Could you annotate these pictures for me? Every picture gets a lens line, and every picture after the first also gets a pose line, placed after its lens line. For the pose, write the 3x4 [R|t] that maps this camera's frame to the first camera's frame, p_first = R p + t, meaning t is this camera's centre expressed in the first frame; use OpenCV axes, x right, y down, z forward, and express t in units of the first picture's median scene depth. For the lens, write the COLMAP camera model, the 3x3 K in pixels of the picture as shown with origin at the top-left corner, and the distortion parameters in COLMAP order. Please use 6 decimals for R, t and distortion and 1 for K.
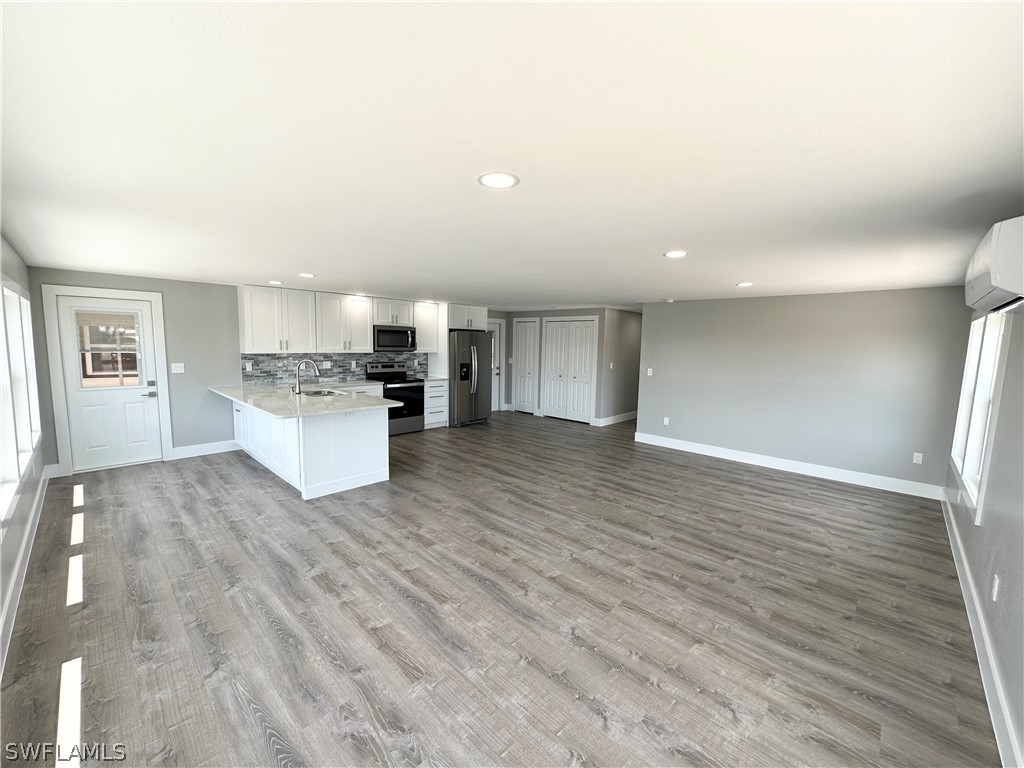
lens RADIAL K [[410.0, 0, 507.3], [0, 410.0, 397.9], [0, 0, 1]] dist [-0.006096, -0.001024]
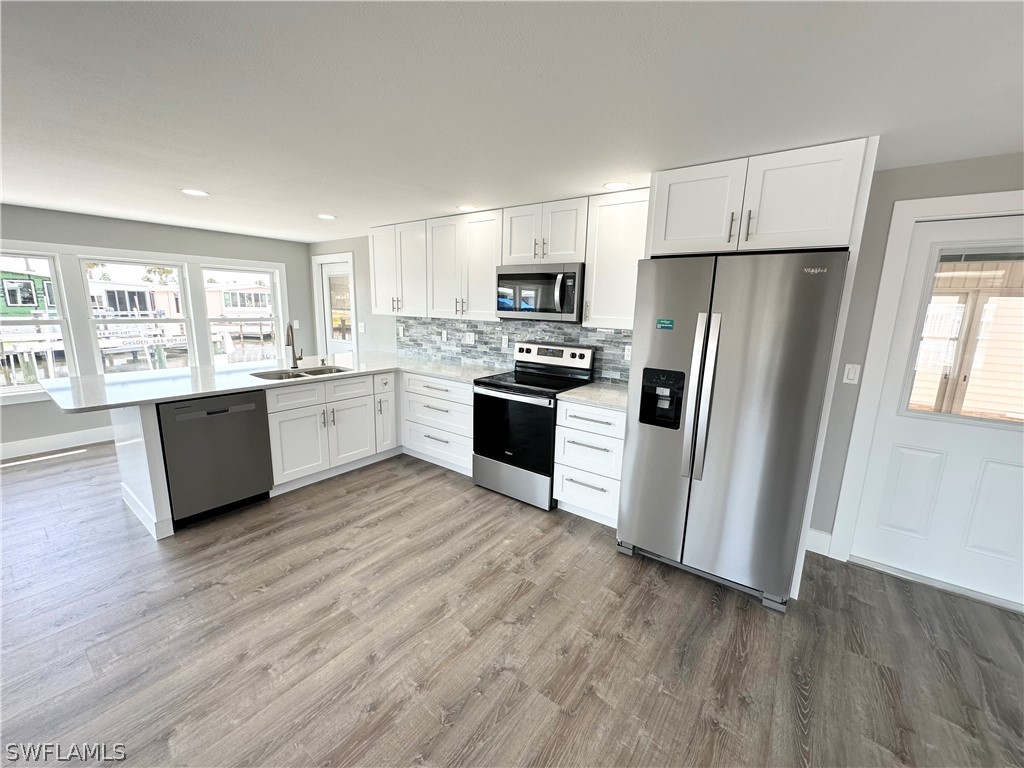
lens RADIAL K [[410.0, 0, 511.1], [0, 410.0, 384.7], [0, 0, 1]] dist [-0.006096, -0.001024]
pose [[0.130088, 0.175460, -0.975854, 0.286438], [-0.155143, 0.975696, 0.154750, -0.171605], [0.979289, 0.131266, 0.154147, 1.411396]]
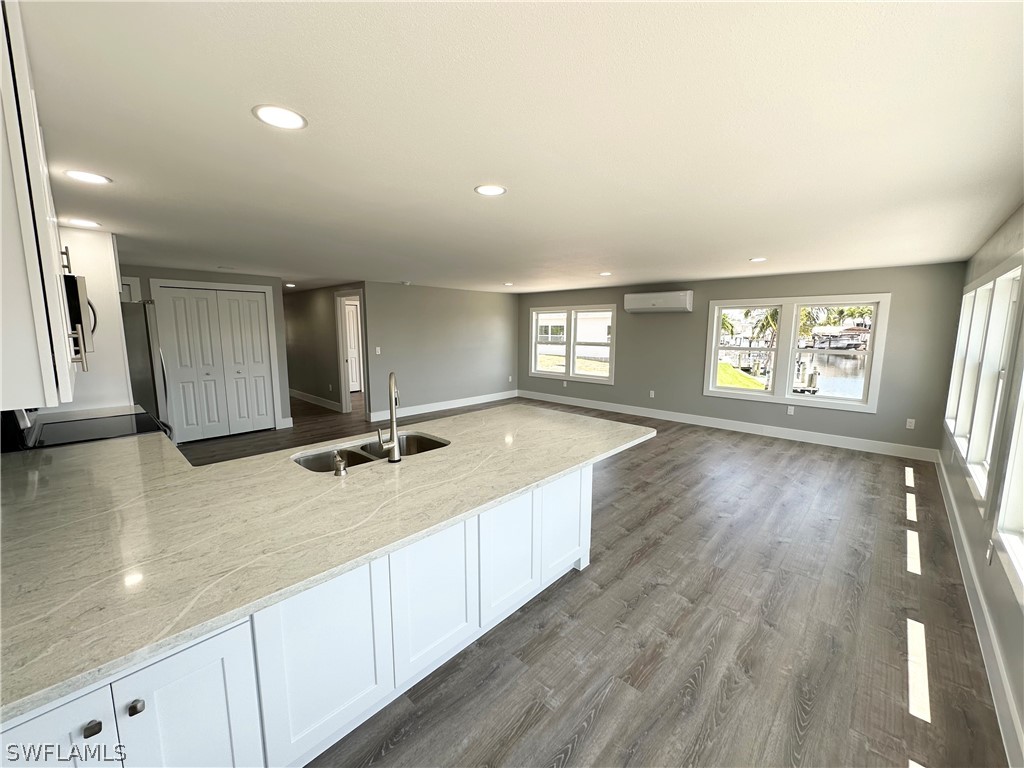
lens RADIAL K [[410.0, 0, 520.9], [0, 410.0, 383.7], [0, 0, 1]] dist [-0.006096, -0.001024]
pose [[-0.026403, -0.156508, 0.987324, -0.920366], [0.130082, 0.978732, 0.158624, -0.132090], [-0.991152, 0.132622, -0.005482, 0.896948]]
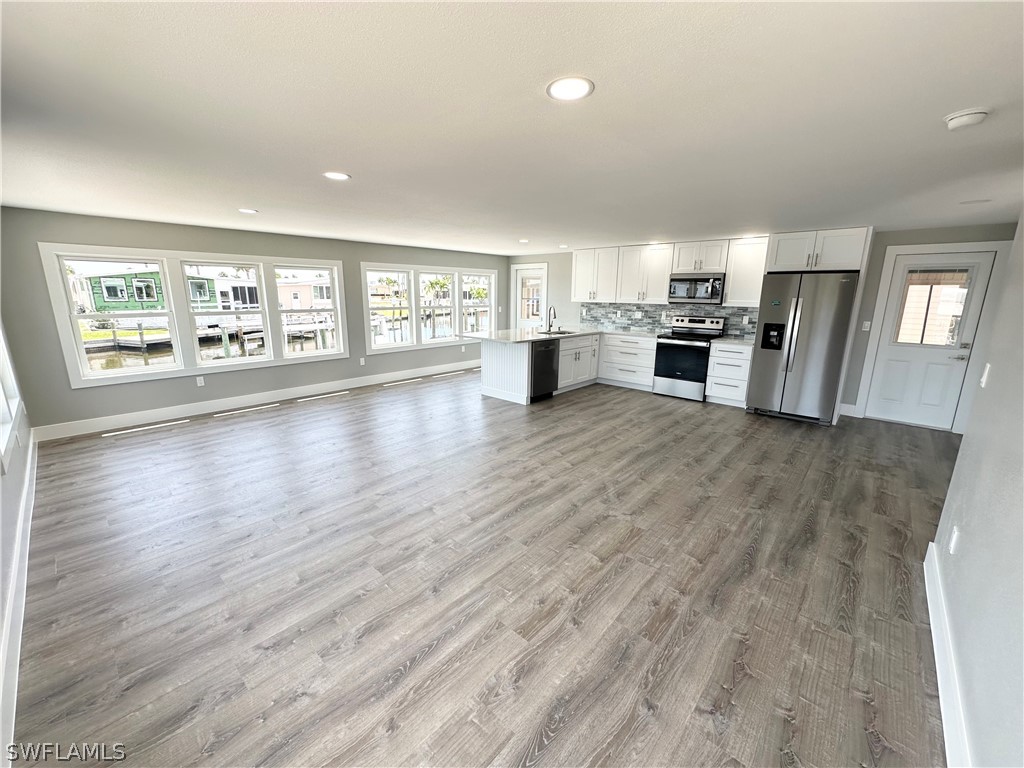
lens RADIAL K [[410.0, 0, 510.8], [0, 410.0, 385.1], [0, 0, 1]] dist [-0.006096, -0.001024]
pose [[0.032788, 0.201912, -0.978855, 0.923125], [-0.143299, 0.970212, 0.195329, -0.092886], [0.989136, 0.133864, 0.060745, 0.911054]]
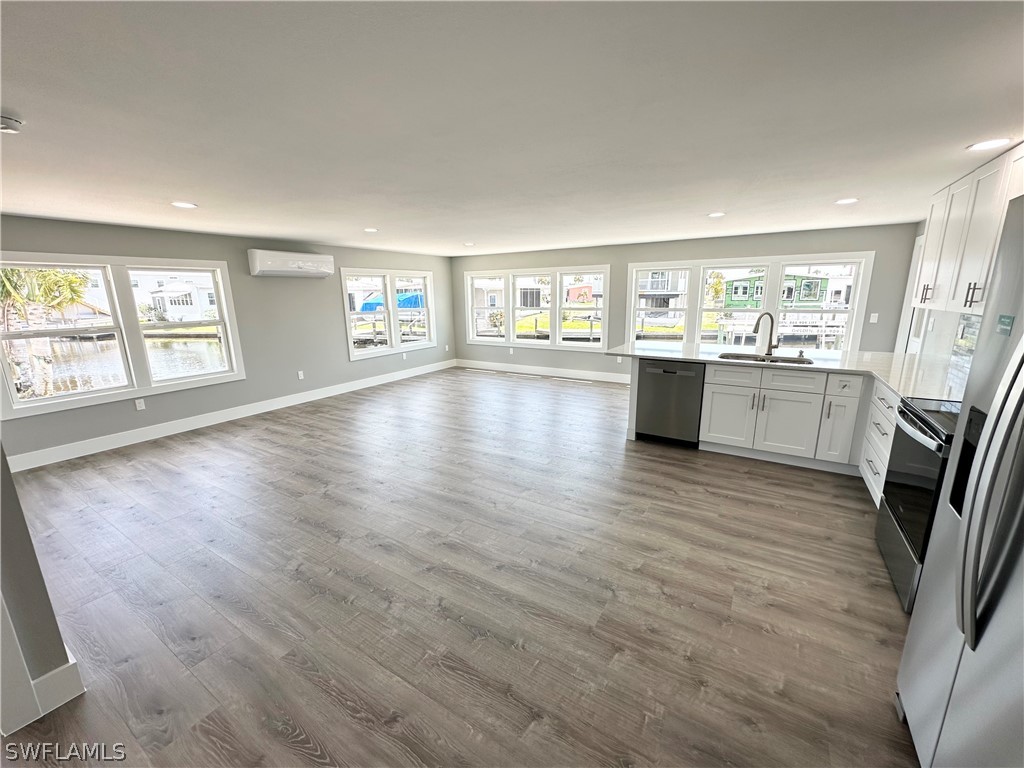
lens RADIAL K [[410.0, 0, 513.2], [0, 410.0, 386.2], [0, 0, 1]] dist [-0.006096, -0.001024]
pose [[-0.976709, 0.040300, -0.210751, 0.162109], [-0.035678, 0.938027, 0.344720, -0.232634], [0.211582, 0.344210, -0.914742, 1.825177]]
